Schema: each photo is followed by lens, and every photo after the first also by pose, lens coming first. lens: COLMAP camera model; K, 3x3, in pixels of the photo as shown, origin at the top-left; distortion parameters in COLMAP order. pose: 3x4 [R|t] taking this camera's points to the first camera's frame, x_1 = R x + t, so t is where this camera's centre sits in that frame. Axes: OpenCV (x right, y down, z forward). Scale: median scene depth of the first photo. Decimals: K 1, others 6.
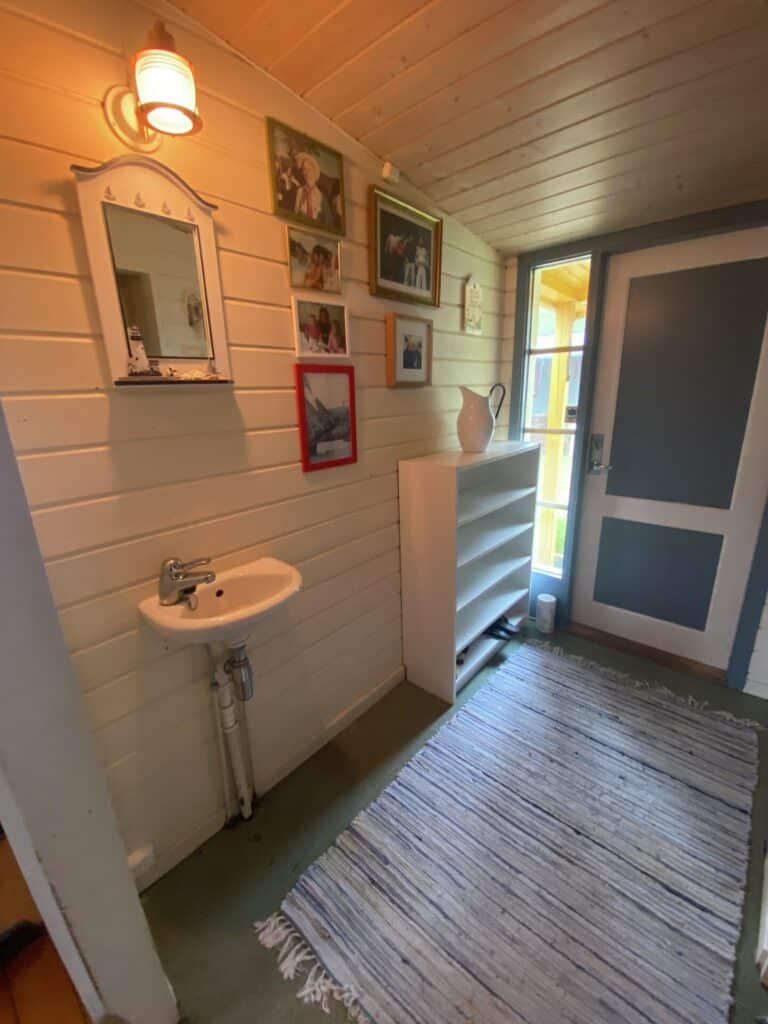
lens RADIAL K [[413.2, 0, 382.5], [0, 413.2, 508.6], [0, 0, 1]] dist [0.016473, -0.018188]
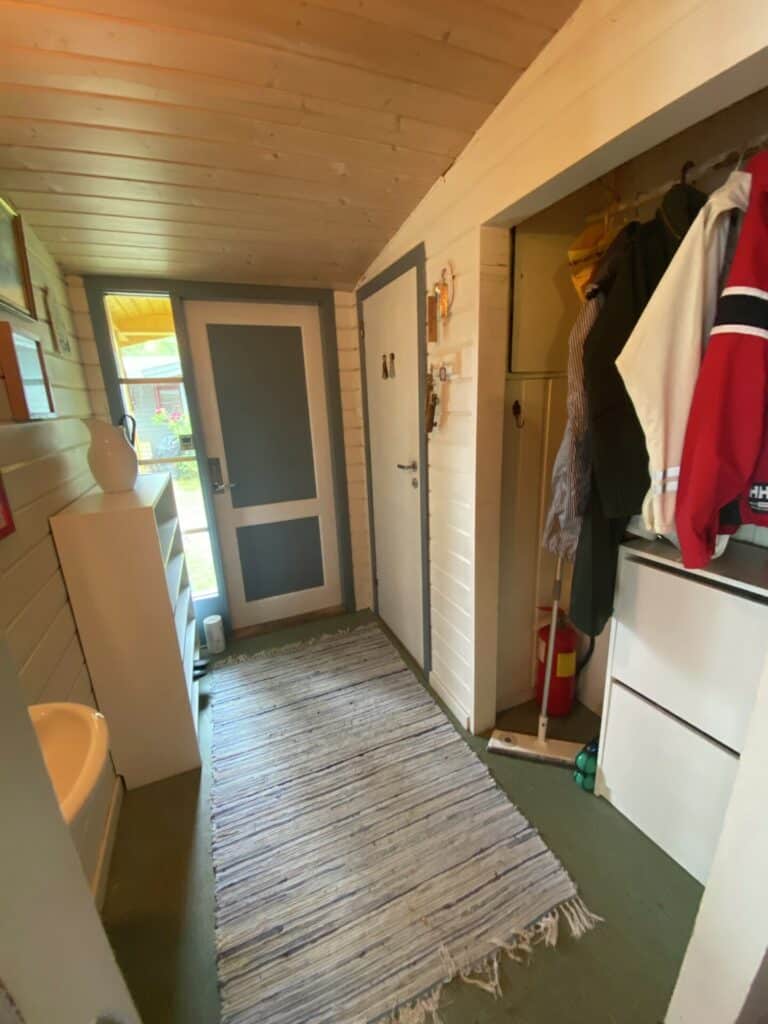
lens RADIAL K [[413.2, 0, 382.5], [0, 413.2, 508.6], [0, 0, 1]] dist [0.016473, -0.018188]
pose [[0.437409, -0.220823, 0.871728, -0.410315], [0.275814, 0.955604, 0.103674, -0.057532], [-0.855920, 0.195087, 0.478896, 0.160795]]
